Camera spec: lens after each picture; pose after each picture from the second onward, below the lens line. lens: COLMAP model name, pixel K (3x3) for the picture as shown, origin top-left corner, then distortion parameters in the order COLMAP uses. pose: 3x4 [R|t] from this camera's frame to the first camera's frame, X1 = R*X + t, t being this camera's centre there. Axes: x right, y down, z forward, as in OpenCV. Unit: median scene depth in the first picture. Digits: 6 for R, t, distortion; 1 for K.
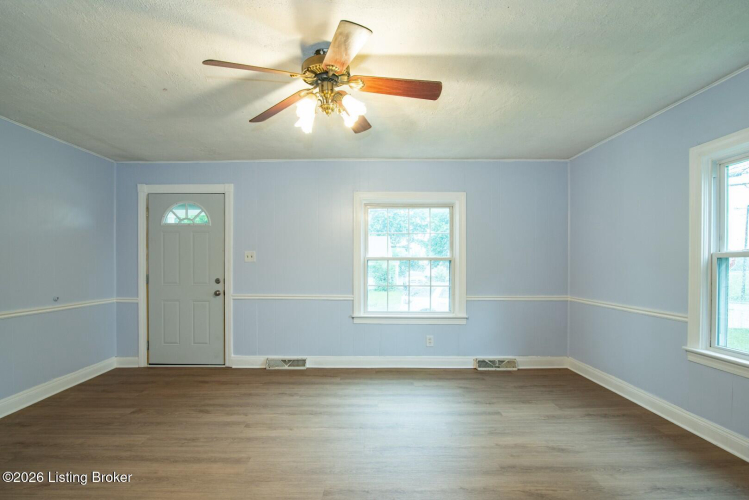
lens RADIAL K [[354.4, 0, 363.7], [0, 354.4, 265.4], [0, 0, 1]] dist [-0.013444, -0.001122]
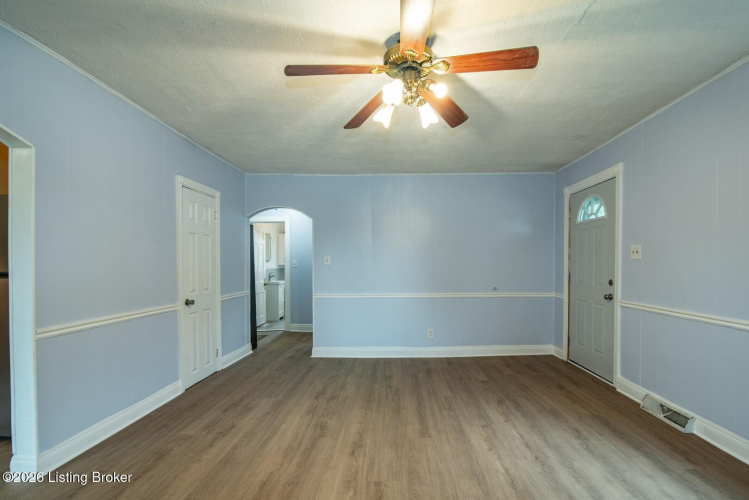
lens RADIAL K [[354.4, 0, 393.0], [0, 354.4, 267.8], [0, 0, 1]] dist [-0.013444, -0.001122]
pose [[-0.004031, 0.008717, -0.999954, 0.604418], [0.003251, 0.999957, 0.008704, -0.000506], [0.999987, -0.003216, -0.004059, 0.680429]]
